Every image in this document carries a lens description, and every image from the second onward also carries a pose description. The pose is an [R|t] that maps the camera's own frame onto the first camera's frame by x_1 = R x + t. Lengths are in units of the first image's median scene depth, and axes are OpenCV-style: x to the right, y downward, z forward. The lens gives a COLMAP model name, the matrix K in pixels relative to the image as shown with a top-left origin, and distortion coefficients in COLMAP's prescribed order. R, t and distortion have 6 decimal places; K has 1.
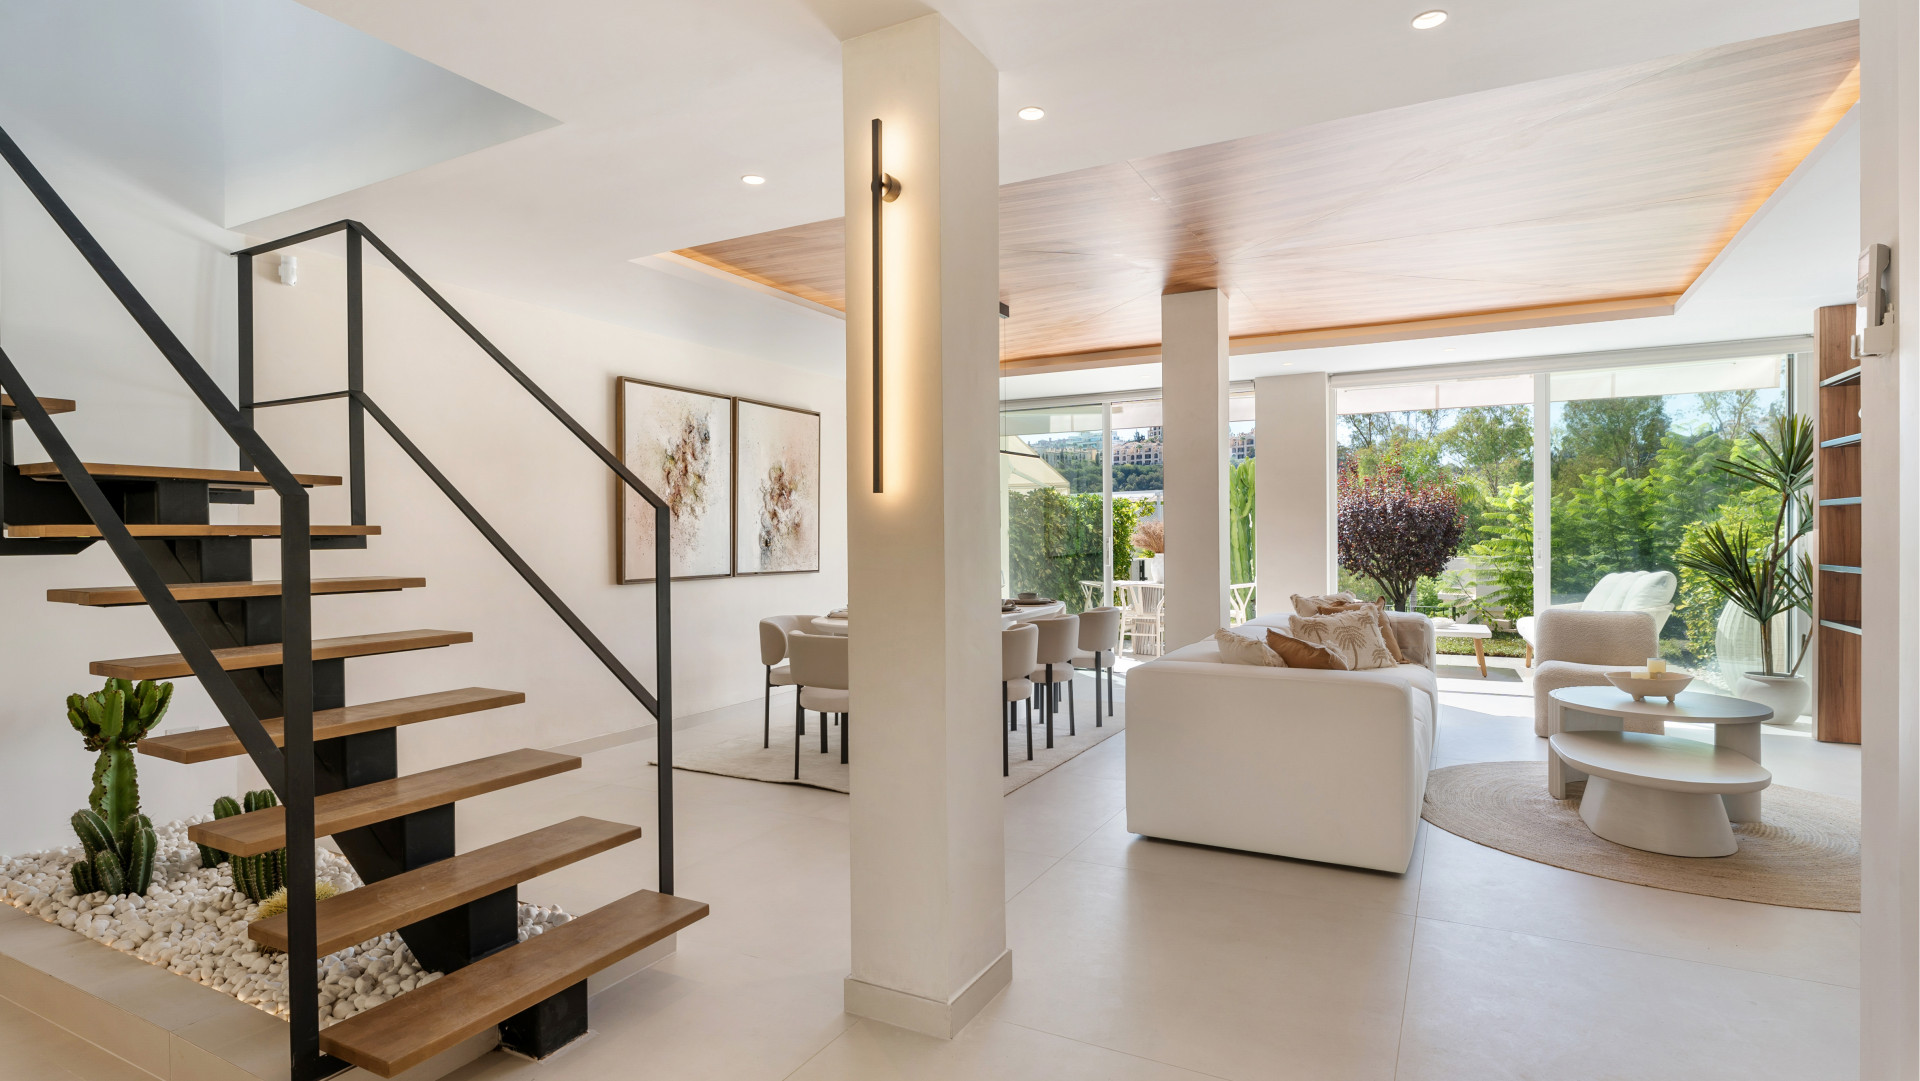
lens RADIAL K [[944.0, 0, 962.8], [0, 944.0, 551.1], [0, 0, 1]] dist [0.002593, -0.002776]
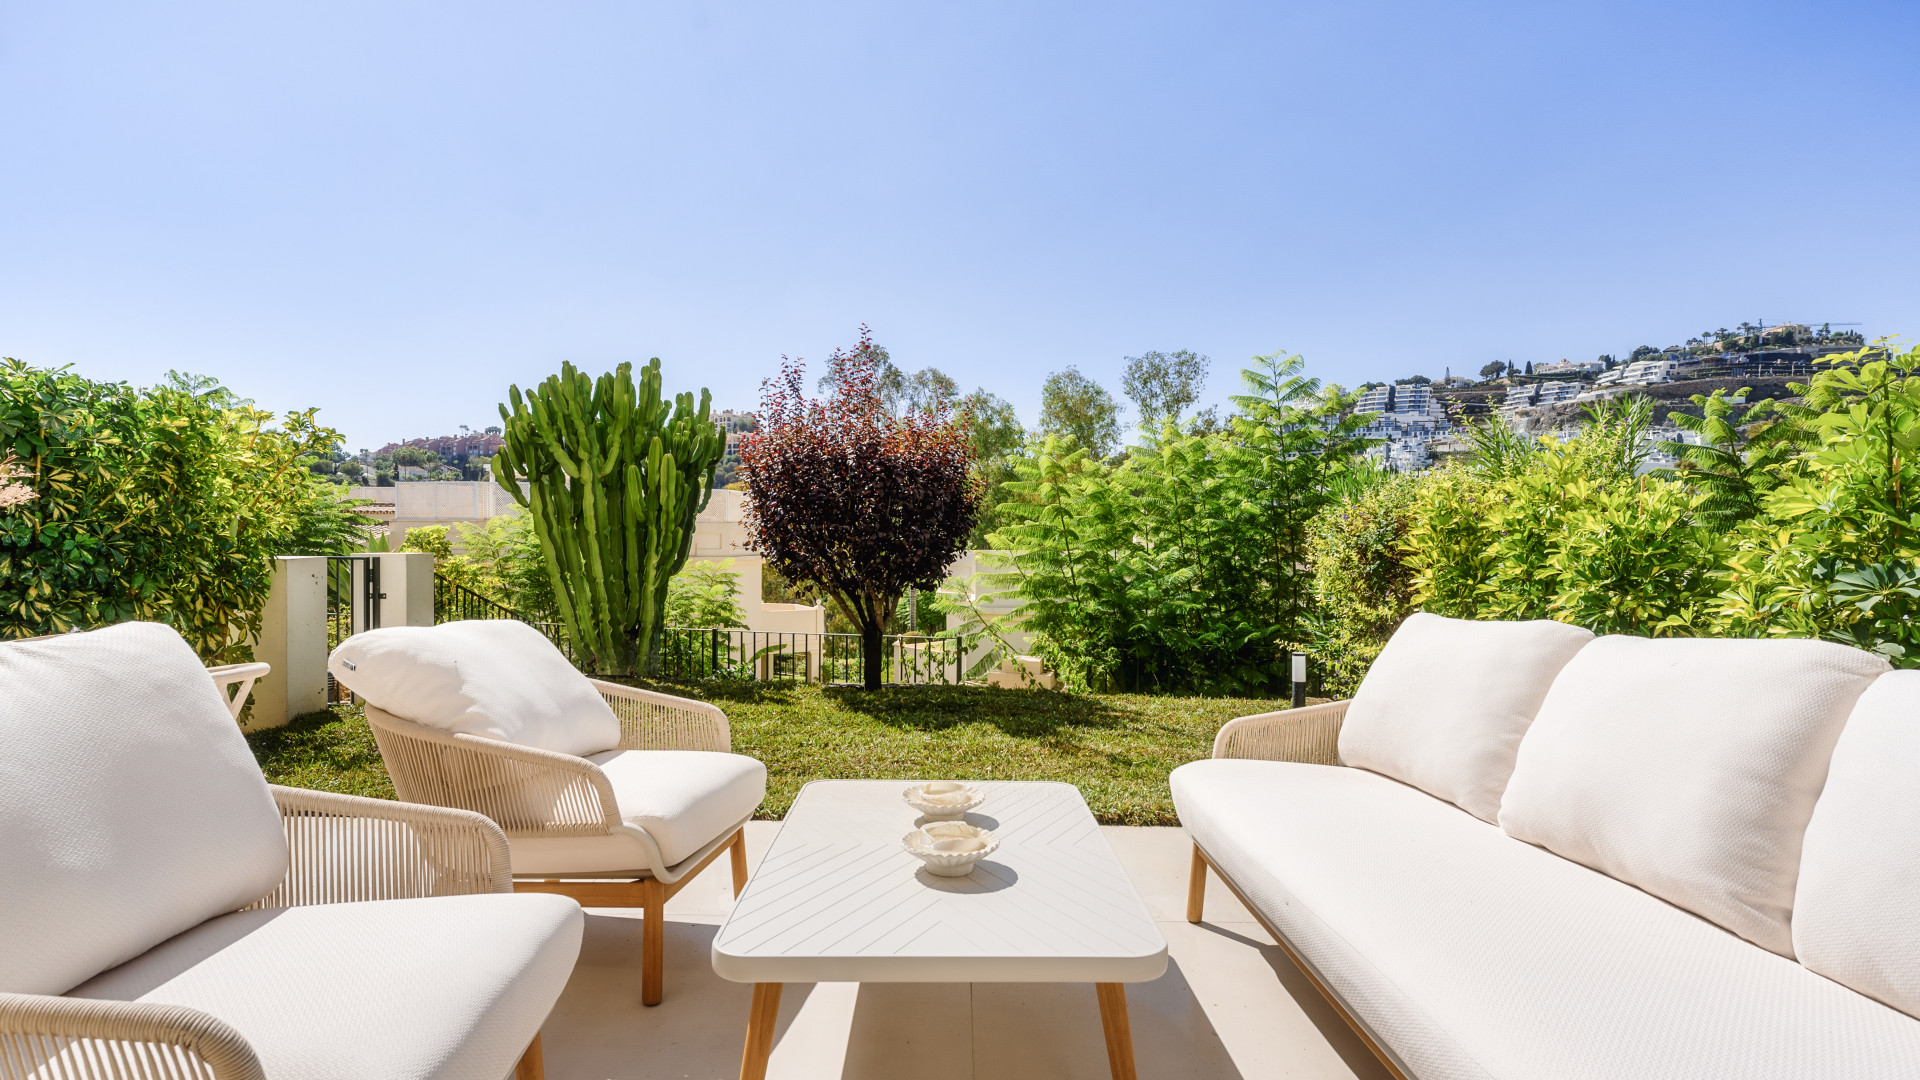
lens RADIAL K [[914.0, 0, 962.1], [0, 914.0, 553.2], [0, 0, 1]] dist [-0.013780, 0.000647]
pose [[0.880516, 0.004462, 0.473996, 0.527050], [-0.010001, 0.999908, 0.009166, 0.001837], [-0.473912, -0.012811, 0.880479, 1.048047]]
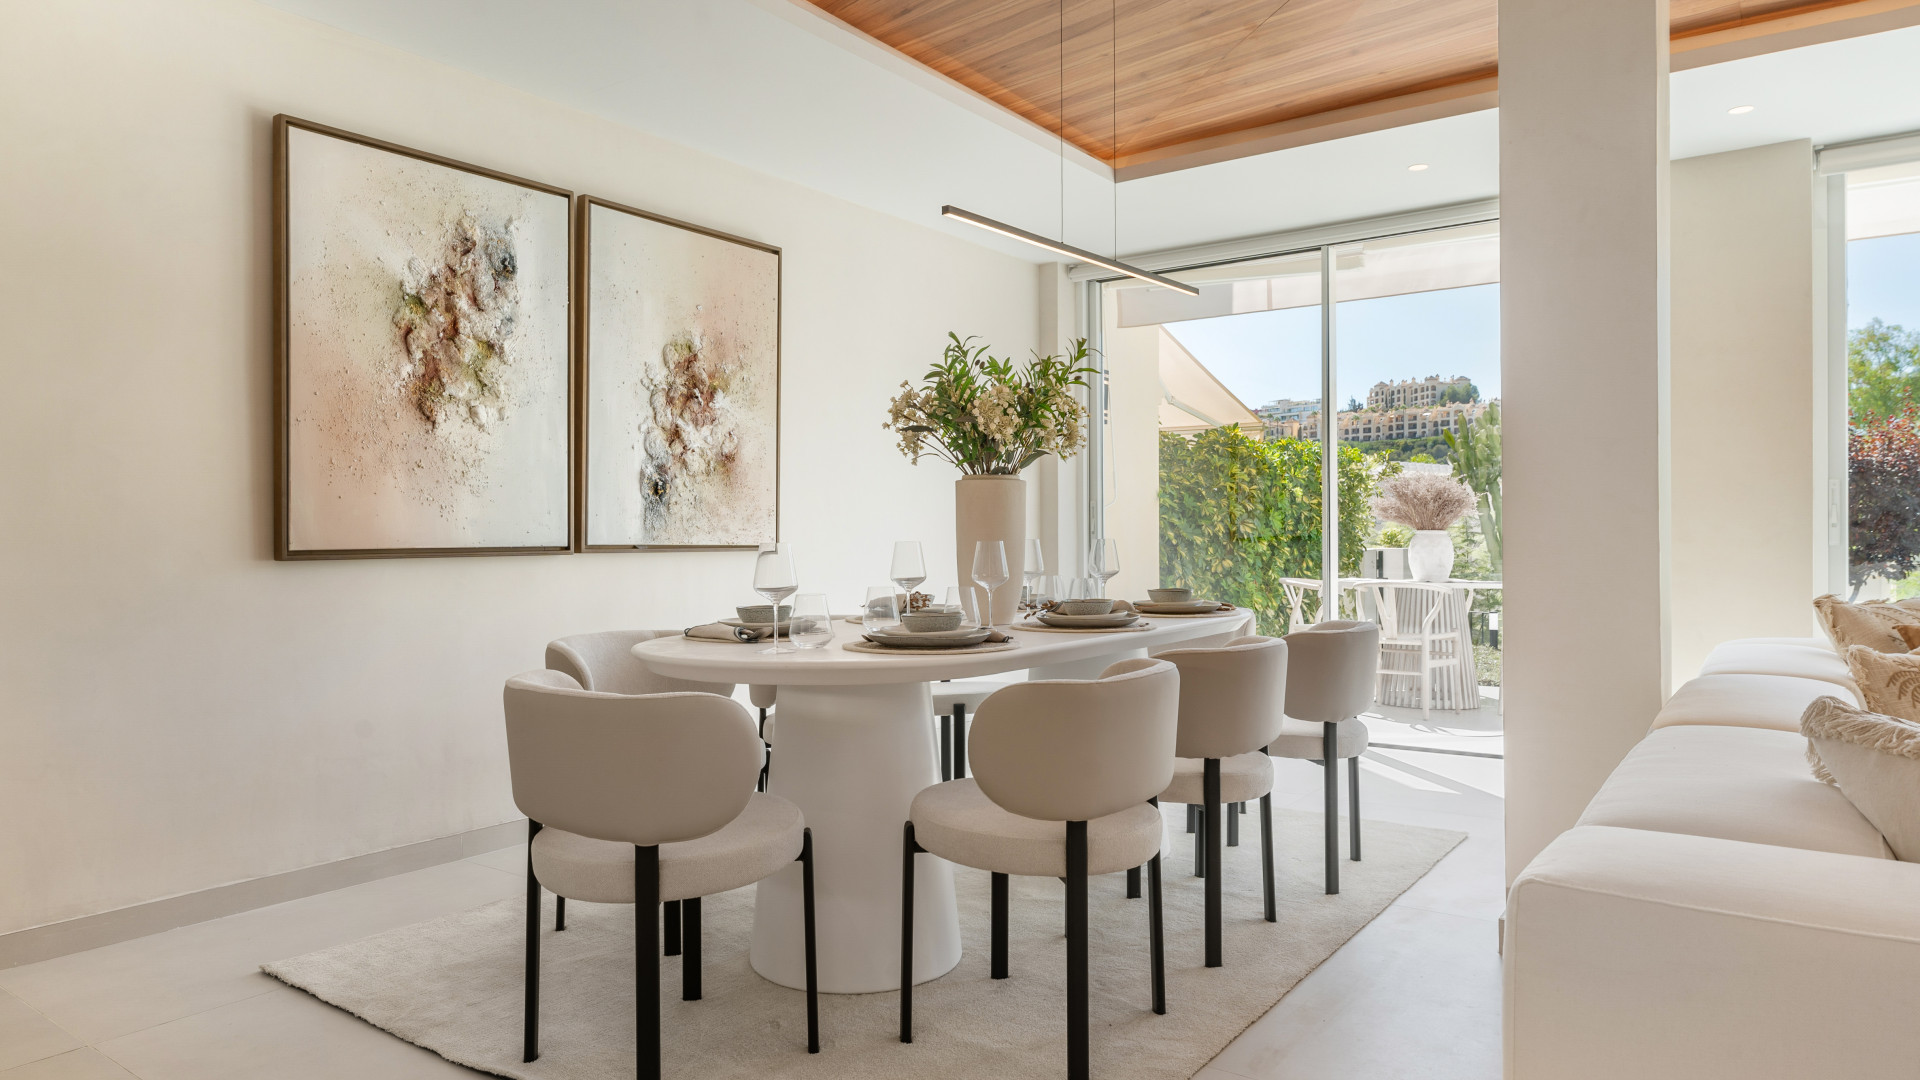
lens RADIAL K [[1164.7, 0, 956.2], [0, 1164.7, 533.9], [0, 0, 1]] dist [-0.000934, 0.001944]
pose [[0.989469, 0.001370, -0.144742, 0.045214], [-0.003597, 0.999879, -0.015128, 0.025192], [0.144704, 0.015489, 0.989354, 0.398829]]
